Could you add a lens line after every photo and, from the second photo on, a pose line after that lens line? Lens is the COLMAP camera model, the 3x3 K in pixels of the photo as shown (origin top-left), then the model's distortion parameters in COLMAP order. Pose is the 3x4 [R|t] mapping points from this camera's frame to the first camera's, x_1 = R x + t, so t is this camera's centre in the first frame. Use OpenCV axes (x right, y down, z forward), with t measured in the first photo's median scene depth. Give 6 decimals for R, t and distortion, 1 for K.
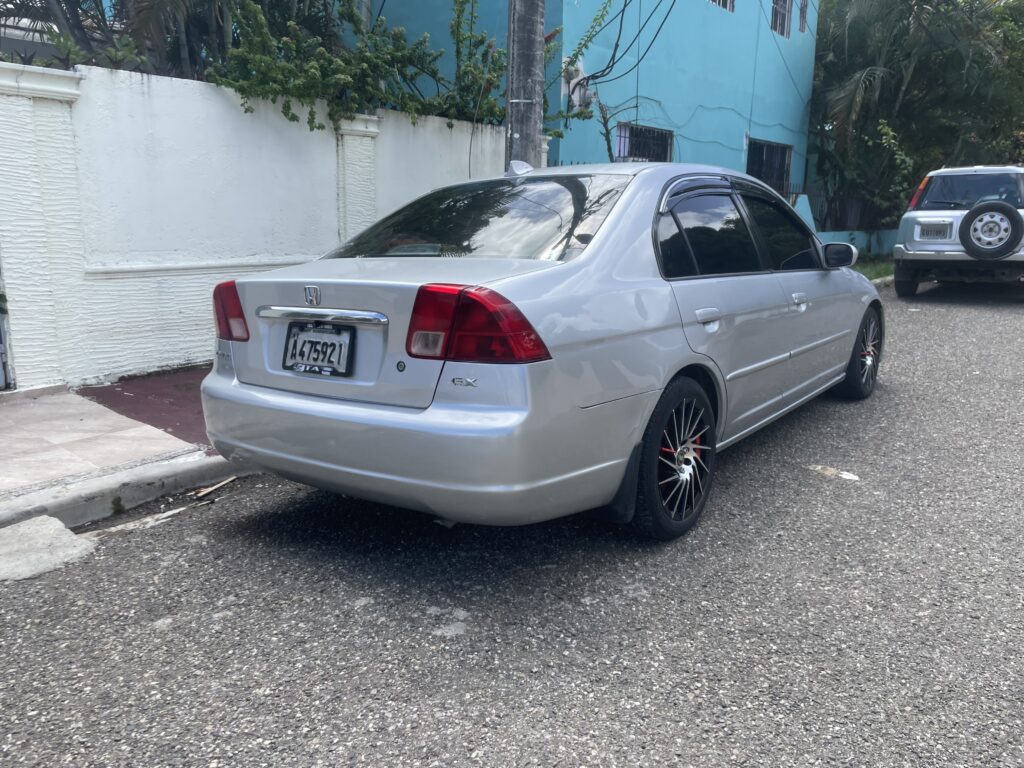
lens RADIAL K [[769.2, 0, 512.0], [0, 769.2, 384.0], [0, 0, 1]] dist [0.081961, -0.111920]
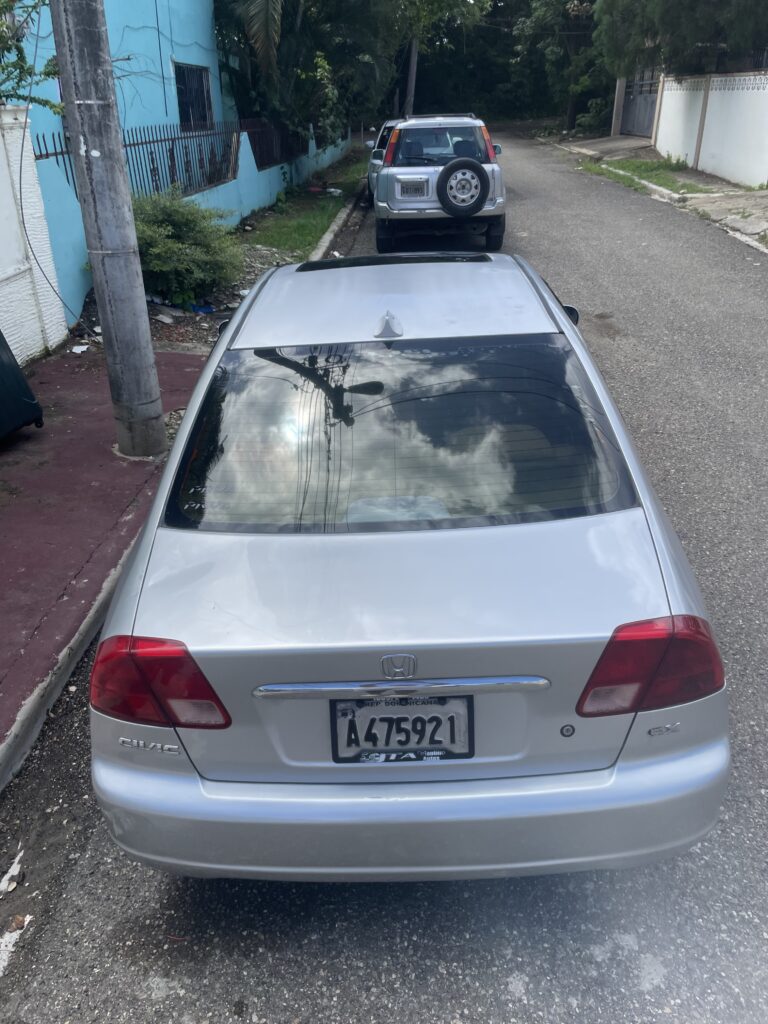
lens RADIAL K [[769.2, 0, 385.1], [0, 769.2, 510.0], [0, 0, 1]] dist [0.081961, -0.111920]
pose [[0.811325, -0.282735, 0.511677, -0.545123], [0.141375, 0.944180, 0.297553, -0.421690], [-0.567243, -0.169074, 0.806008, 0.473455]]
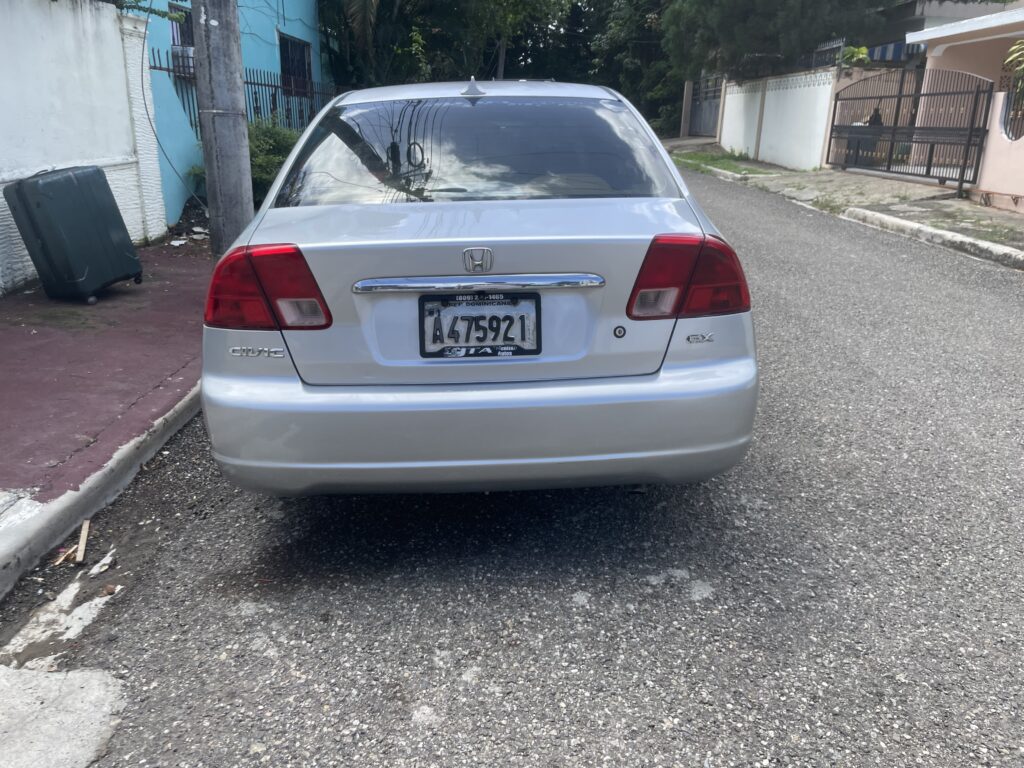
lens RADIAL K [[769.2, 0, 512.0], [0, 769.2, 384.0], [0, 0, 1]] dist [0.081961, -0.111920]
pose [[0.782721, -0.190431, 0.592523, -0.691073], [0.115923, 0.979987, 0.161824, -0.108361], [-0.611481, -0.057976, 0.789132, 0.335392]]
